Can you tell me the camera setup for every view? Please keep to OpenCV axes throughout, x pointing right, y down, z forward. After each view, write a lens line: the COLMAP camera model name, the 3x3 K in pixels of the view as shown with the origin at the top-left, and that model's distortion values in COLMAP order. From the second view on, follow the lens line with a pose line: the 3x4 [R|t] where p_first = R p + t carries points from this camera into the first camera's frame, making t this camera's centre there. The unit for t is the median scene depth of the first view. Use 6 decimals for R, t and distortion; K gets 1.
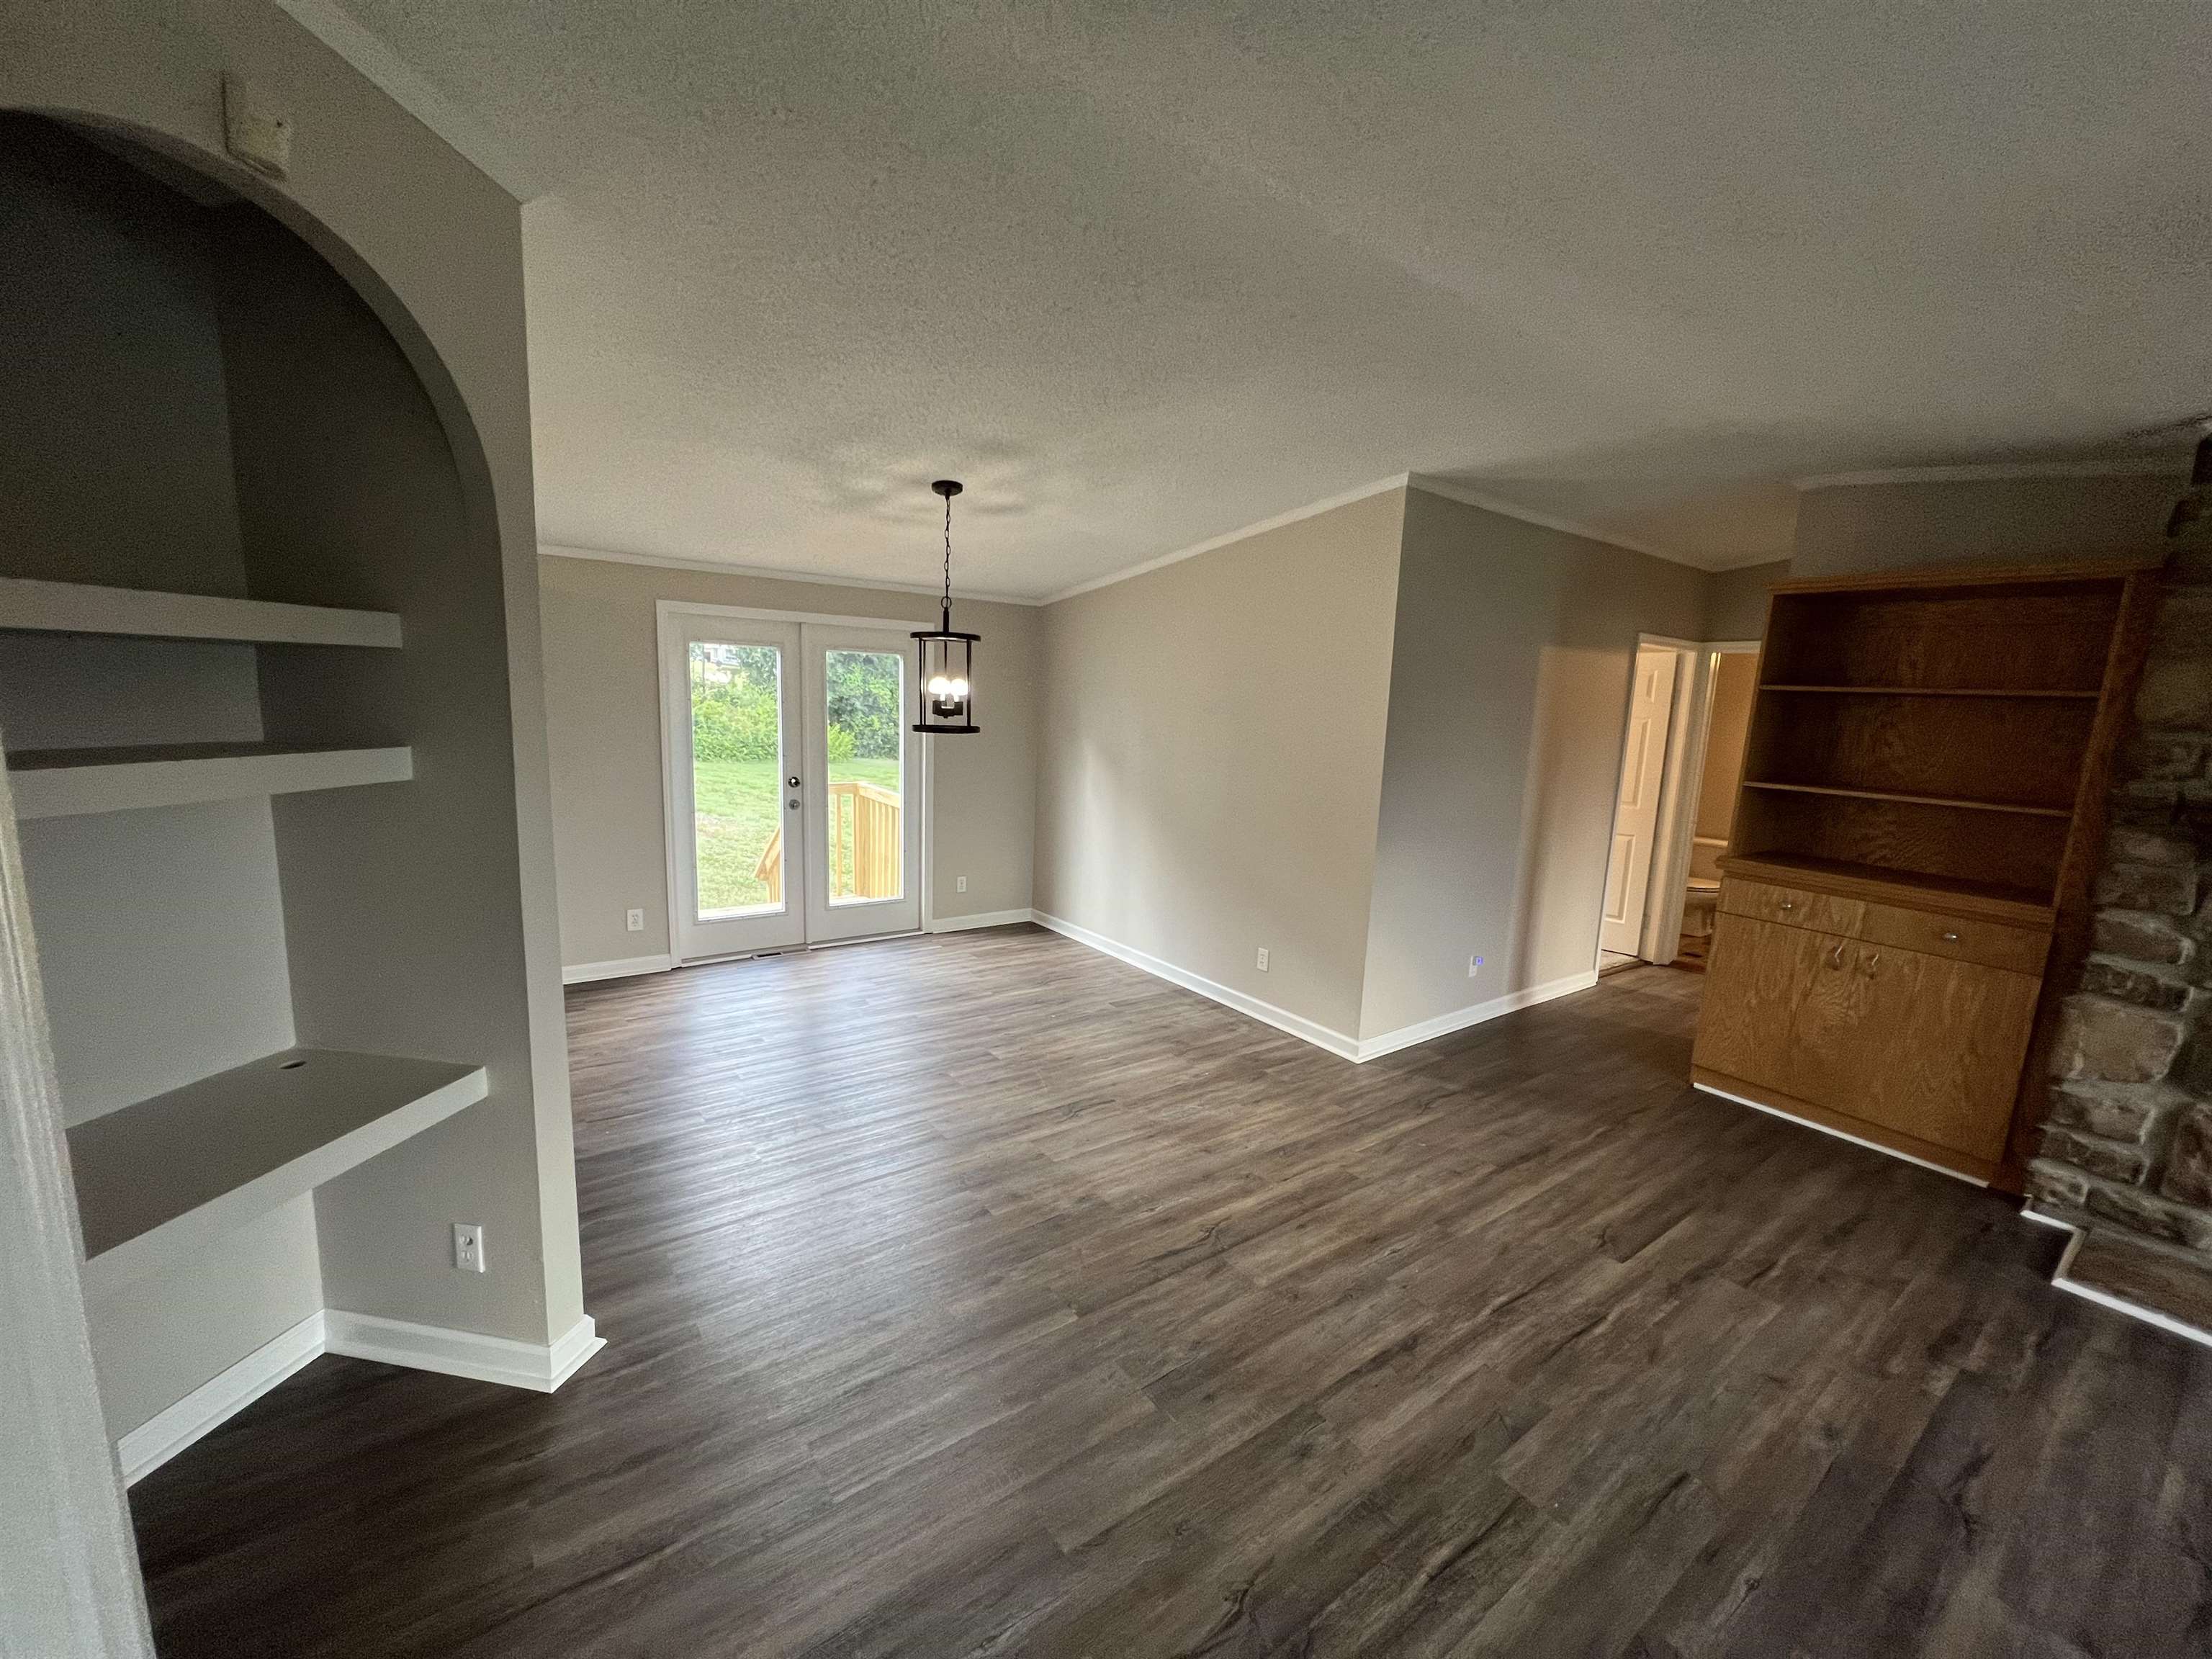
lens RADIAL K [[884.9, 0, 1111.3], [0, 884.9, 834.3], [0, 0, 1]] dist [-0.001028, 0.000389]
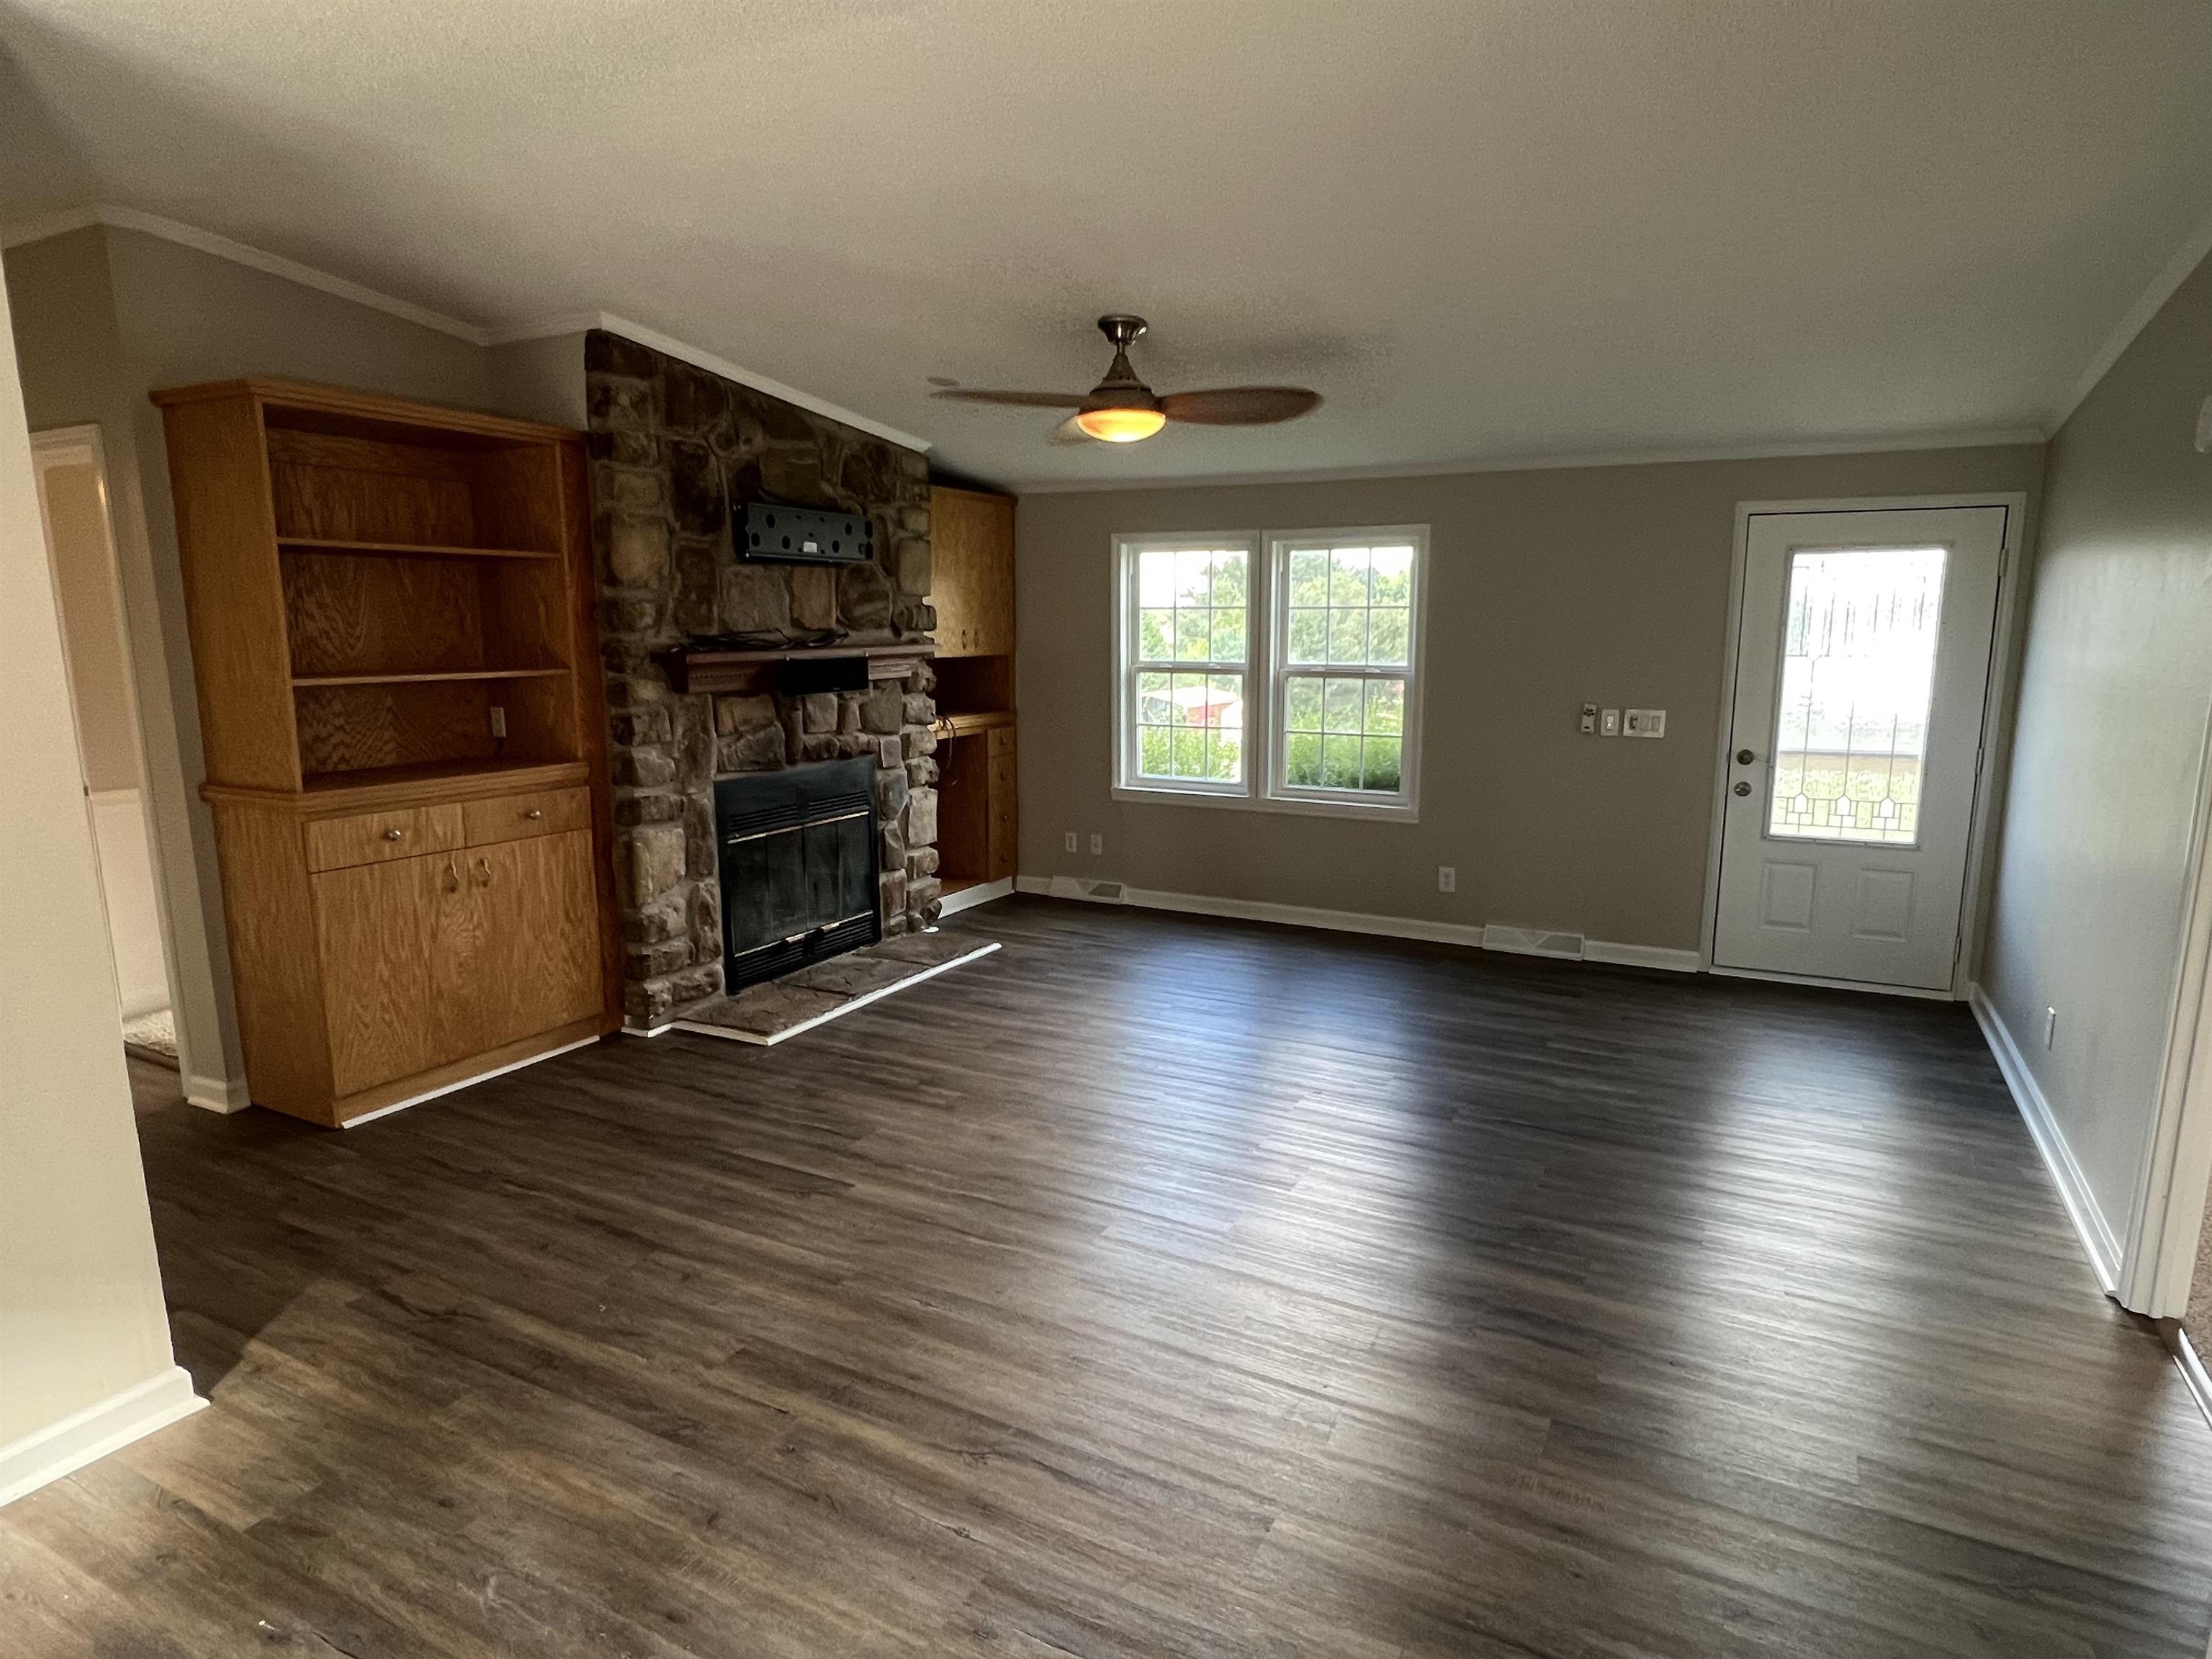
lens RADIAL K [[1272.5, 0, 1106.0], [0, 1272.5, 829.5], [0, 0, 1]] dist [0.014394, -0.000578]
pose [[-0.438662, -0.189968, 0.878344, -0.590683], [0.122061, 0.955748, 0.267669, -0.179689], [-0.890324, 0.224628, -0.396063, 1.127139]]
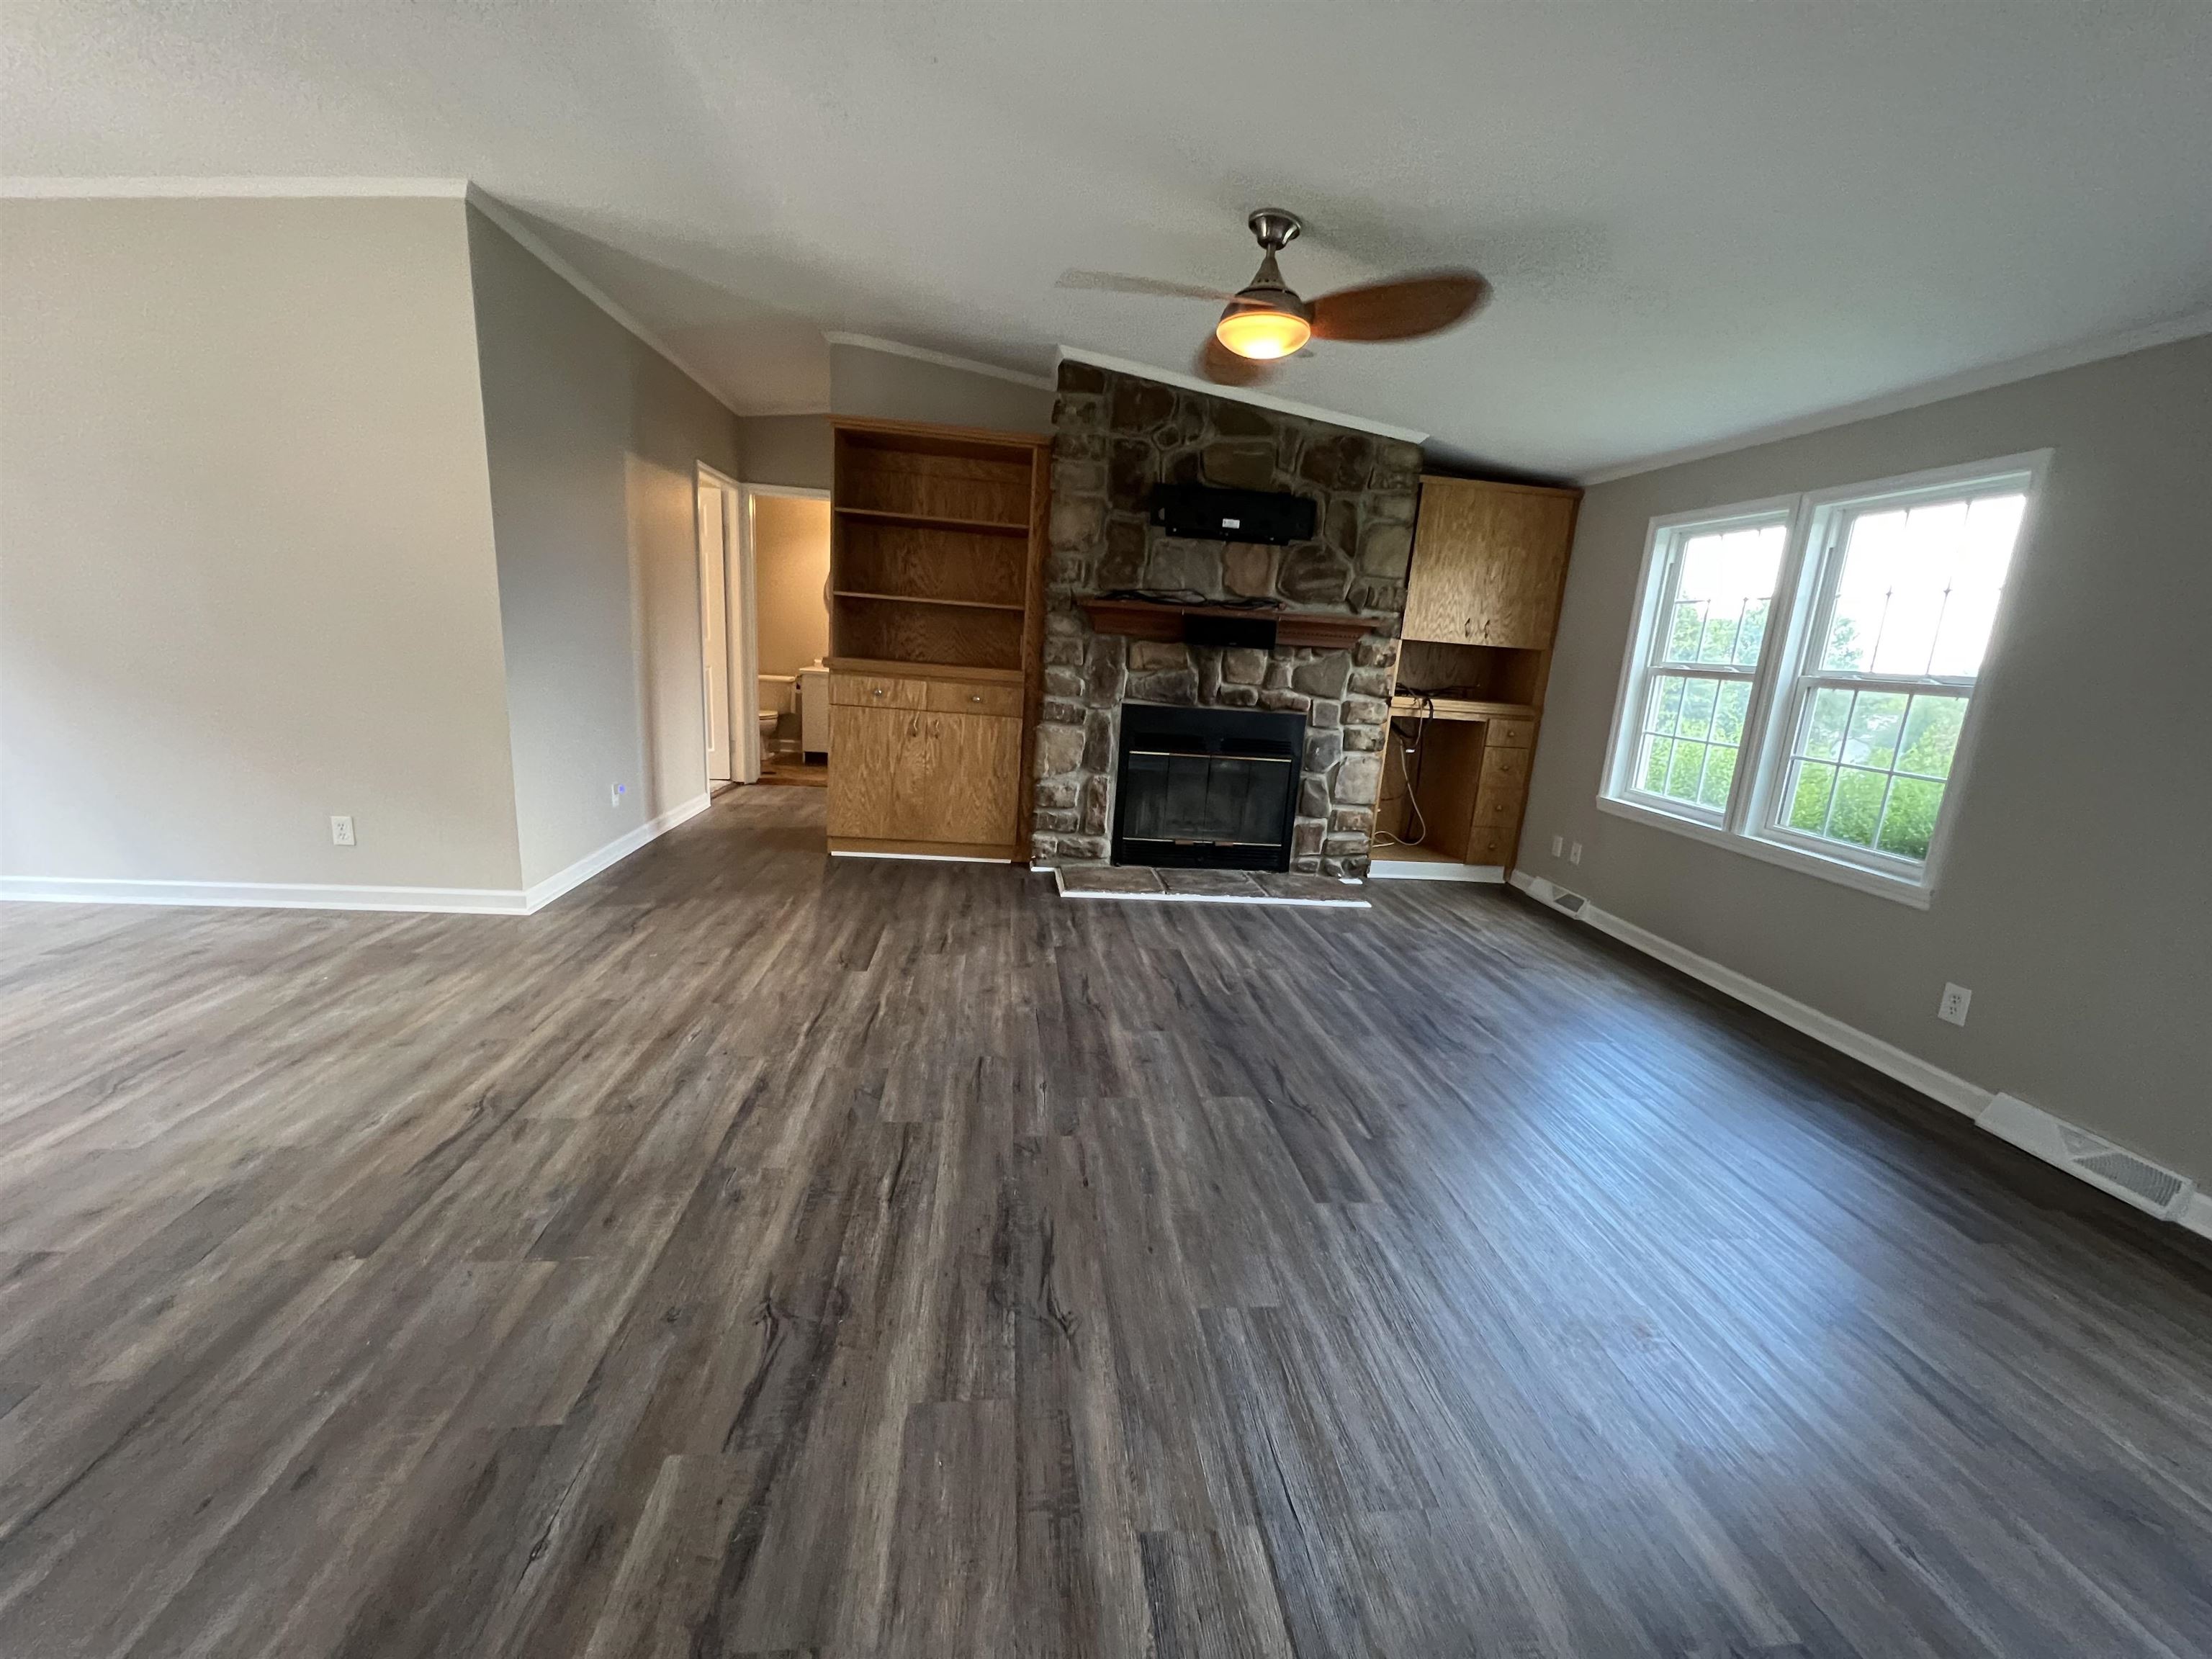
lens RADIAL K [[884.9, 0, 1111.3], [0, 884.9, 834.3], [0, 0, 1]] dist [-0.001028, 0.000389]
pose [[0.493395, -0.194710, 0.847732, -0.228627], [0.085352, 0.980757, 0.175587, 0.110108], [-0.865608, -0.014279, 0.500519, 0.099998]]
